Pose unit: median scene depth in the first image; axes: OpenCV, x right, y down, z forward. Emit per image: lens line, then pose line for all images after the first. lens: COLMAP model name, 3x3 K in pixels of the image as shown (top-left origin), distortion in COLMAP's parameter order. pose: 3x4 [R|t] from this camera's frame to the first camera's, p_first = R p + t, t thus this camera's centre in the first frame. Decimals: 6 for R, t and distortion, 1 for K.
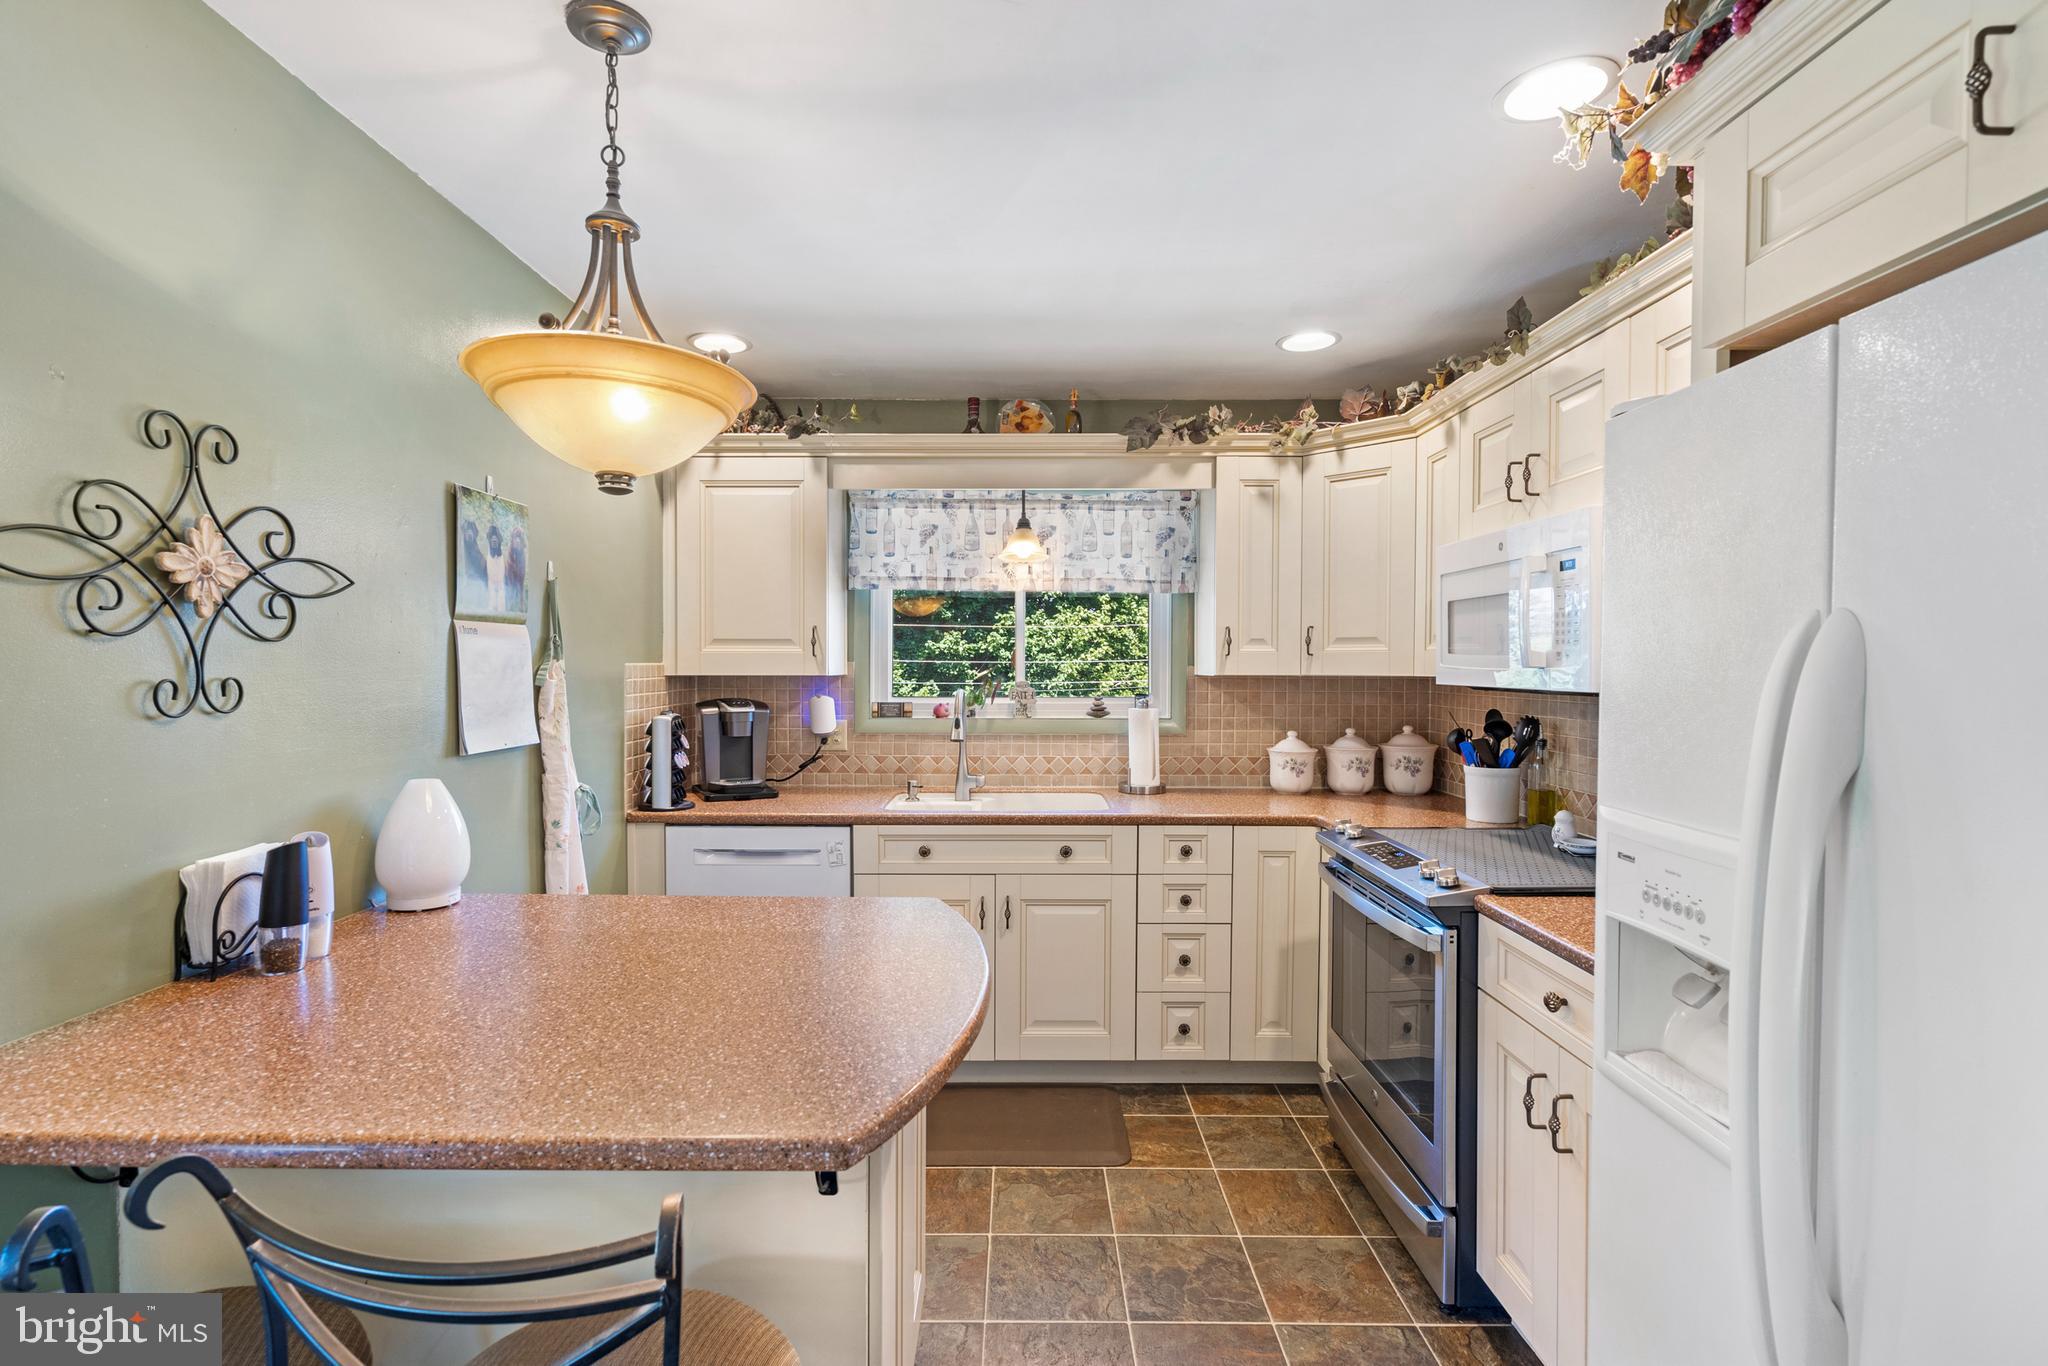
lens RADIAL K [[942.5, 0, 1019.6], [0, 942.5, 685.6], [0, 0, 1]] dist [-0.011847, 0.001628]
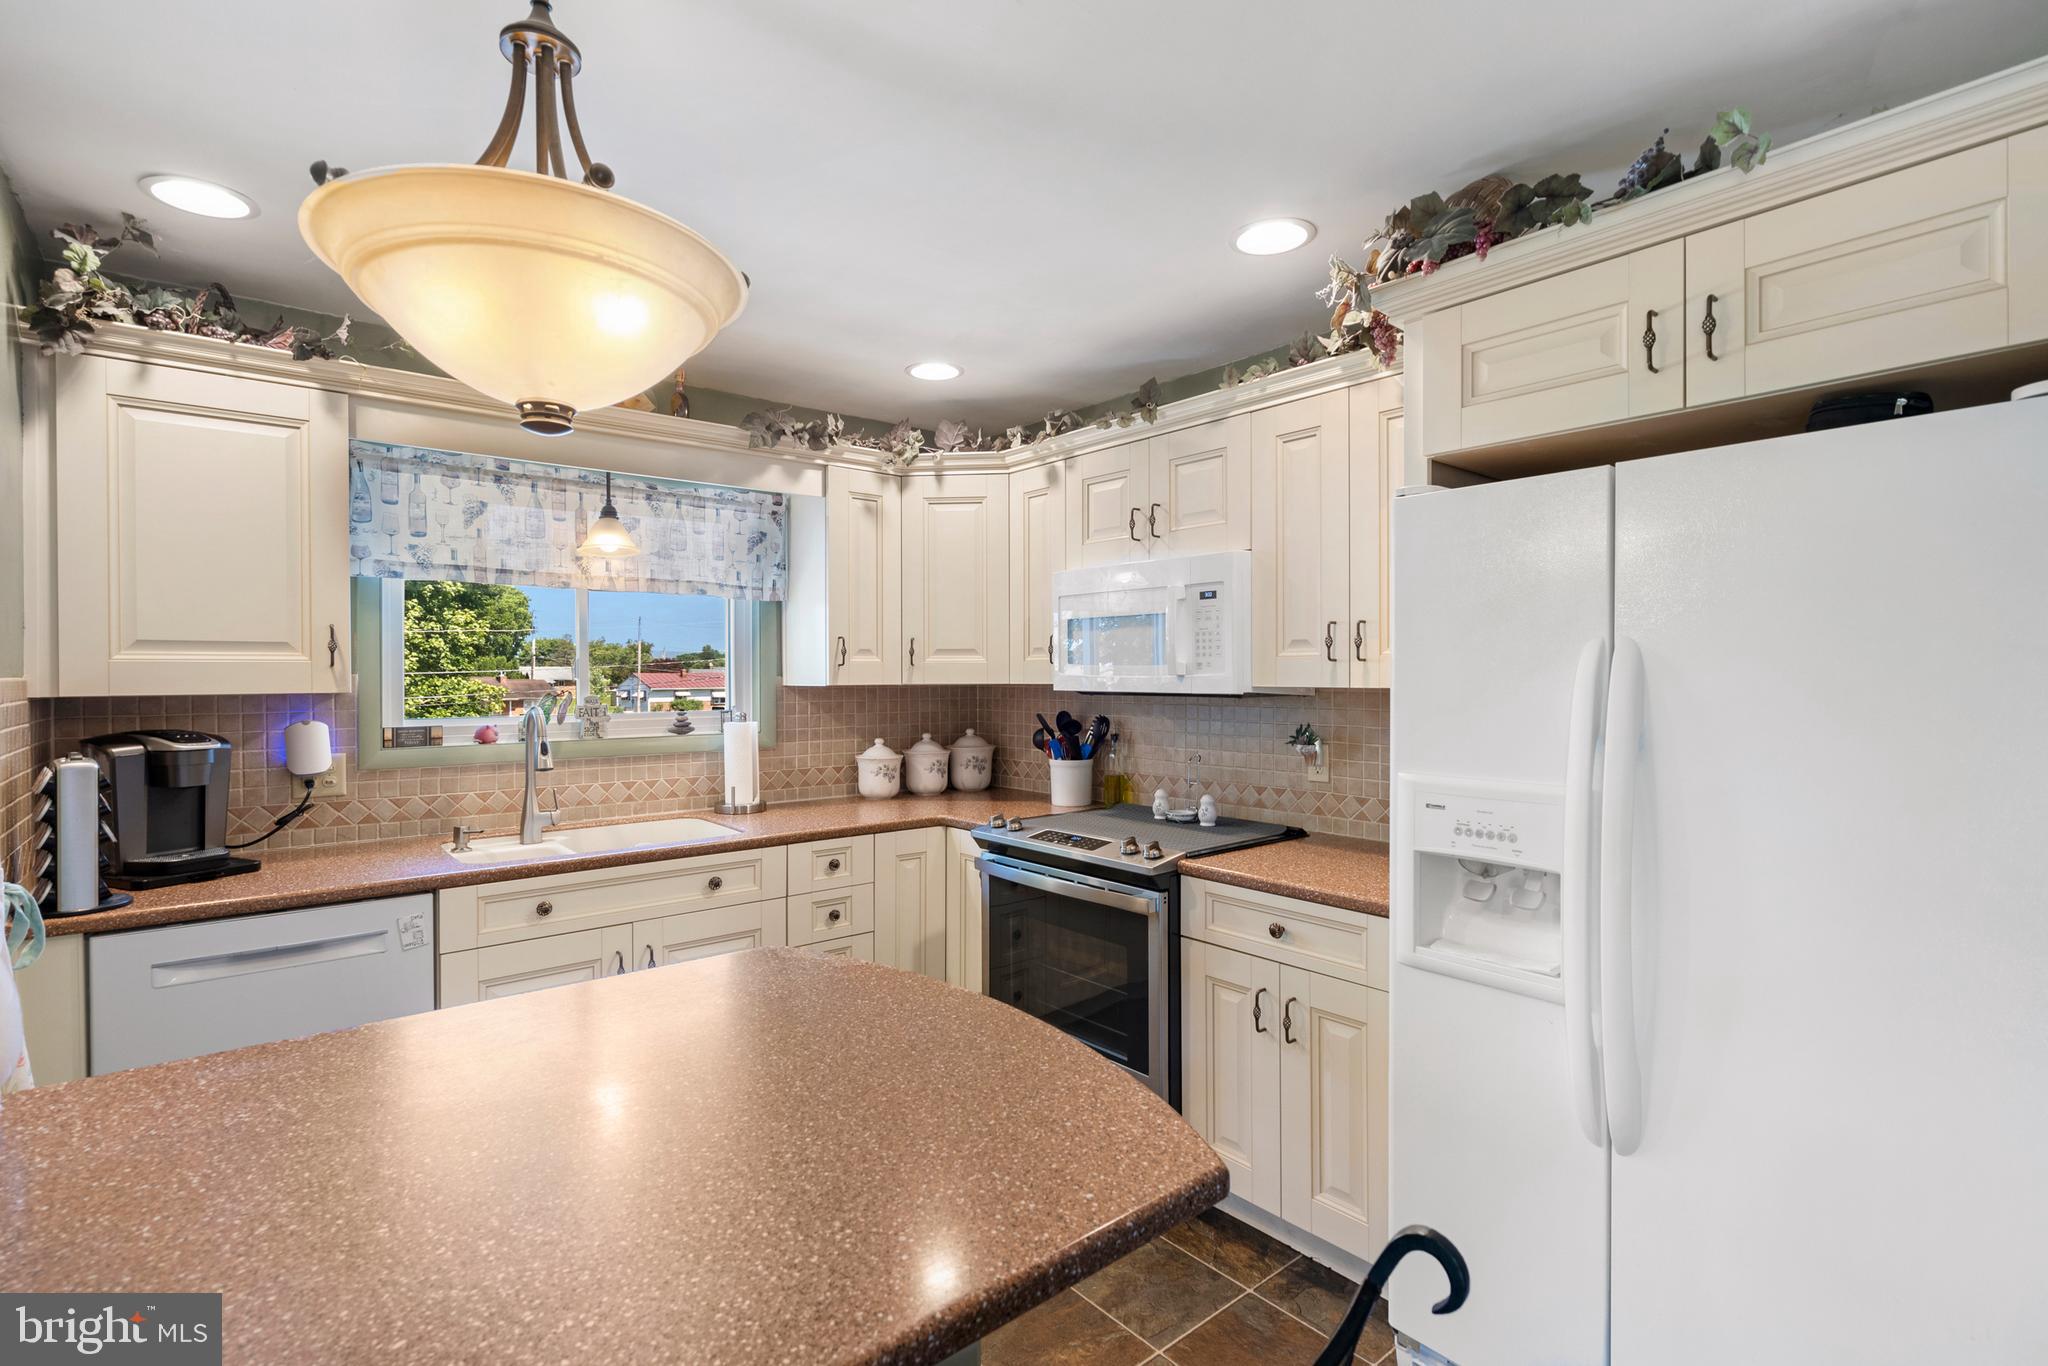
lens RADIAL K [[942.5, 0, 1020.9], [0, 942.5, 688.2], [0, 0, 1]] dist [-0.011847, 0.001628]
pose [[0.766394, -0.014982, 0.642196, -0.626749], [0.020395, 0.999791, -0.001015, -0.007427], [-0.642047, 0.013875, 0.766540, 0.251750]]
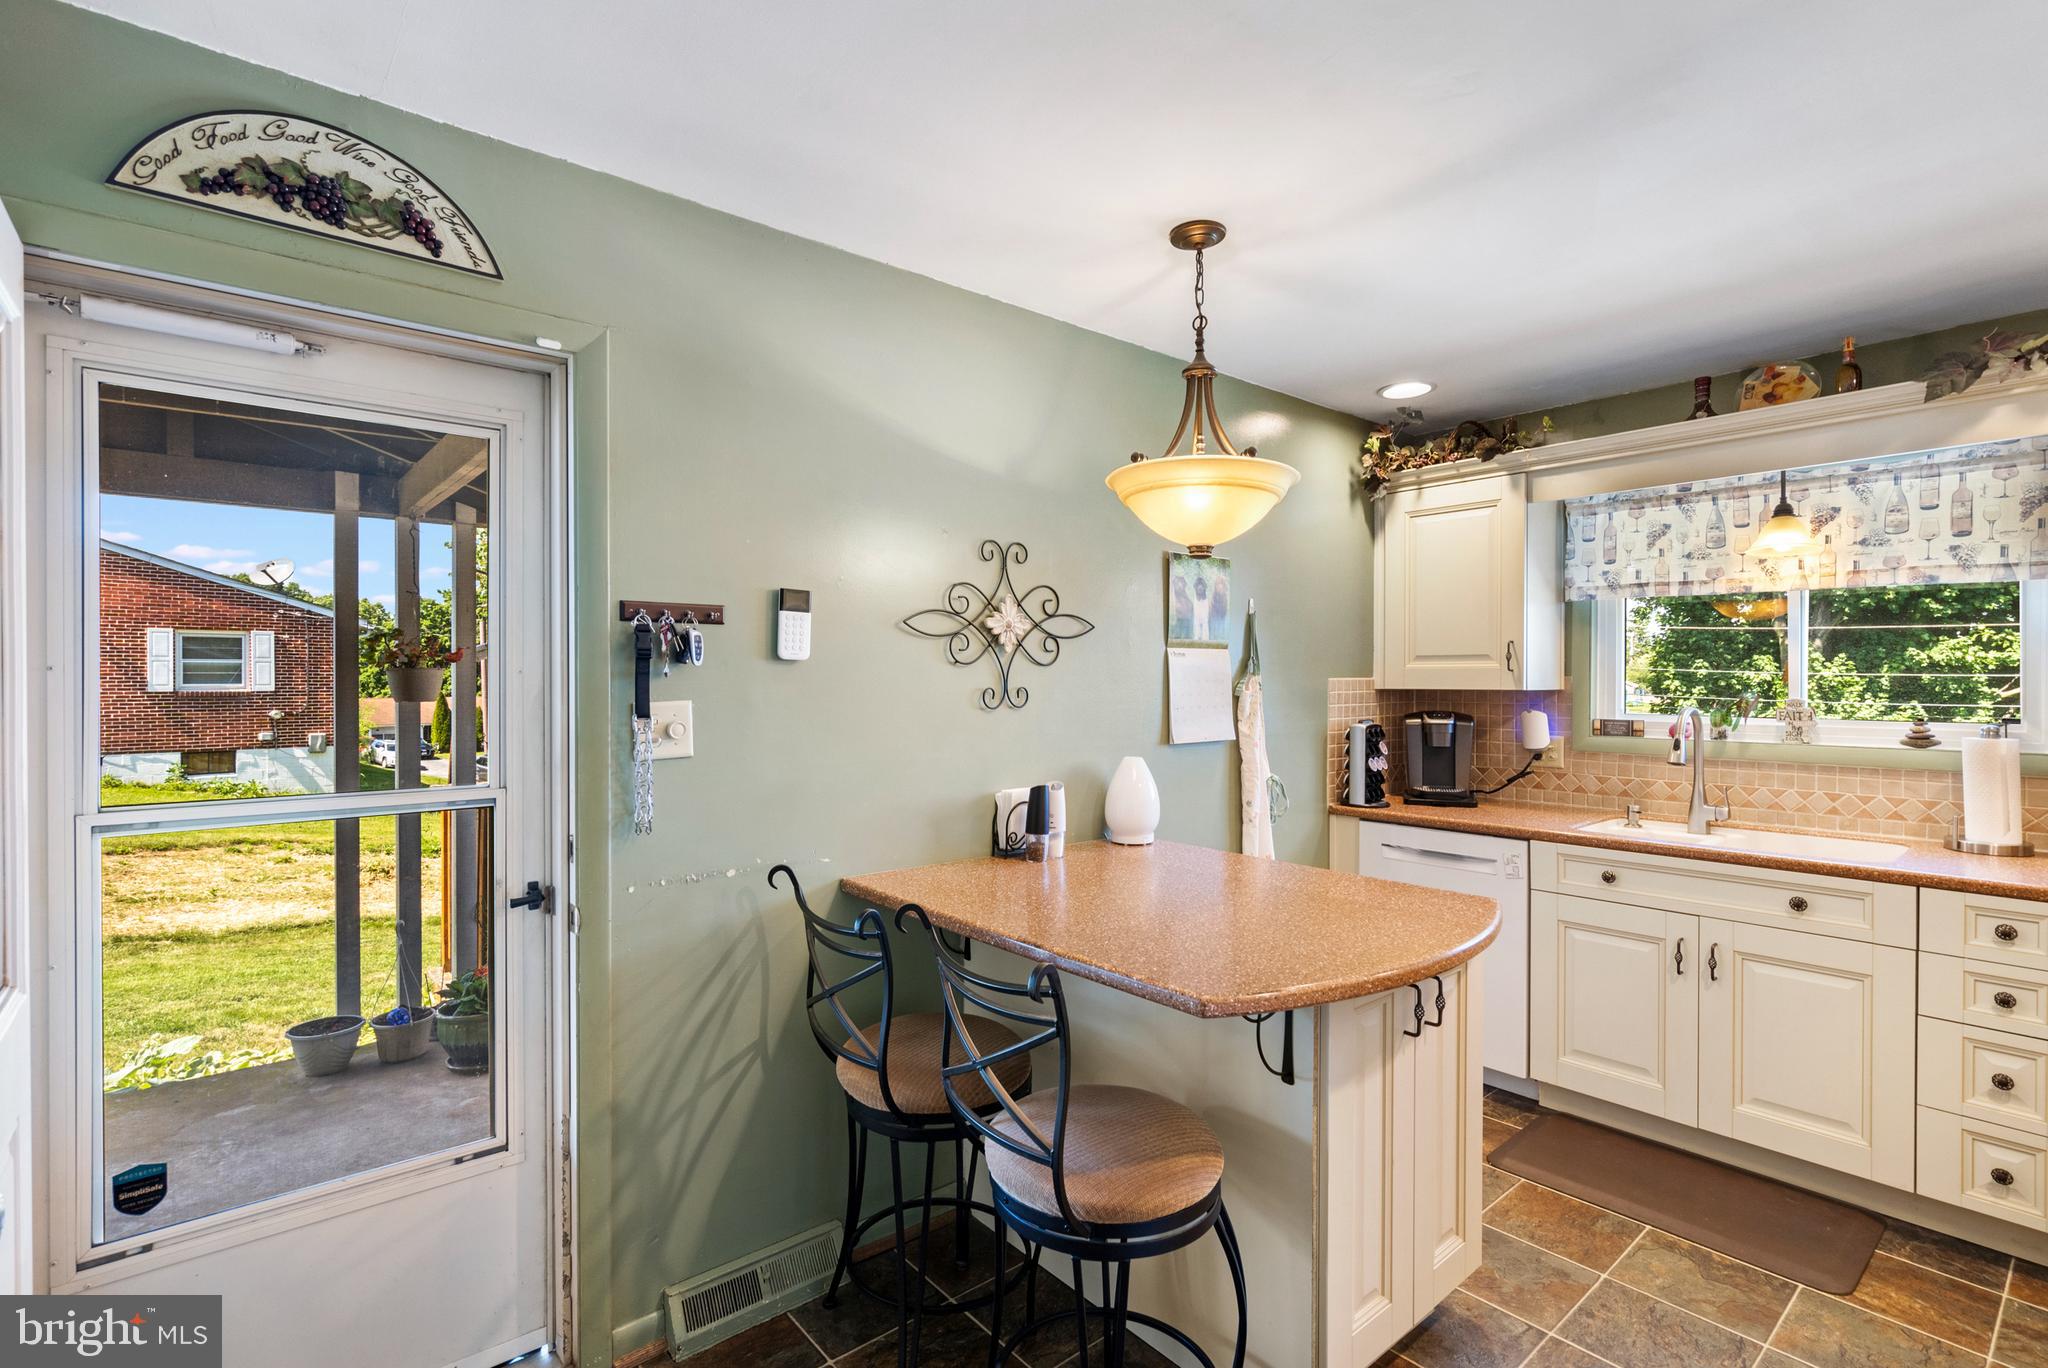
lens RADIAL K [[942.5, 0, 1014.6], [0, 942.5, 687.7], [0, 0, 1]] dist [-0.011847, 0.001628]
pose [[0.639043, 0.005378, -0.769152, 0.499031], [-0.016181, 0.999848, -0.006452, 0.004065], [0.769001, 0.016569, 0.639033, -0.124700]]
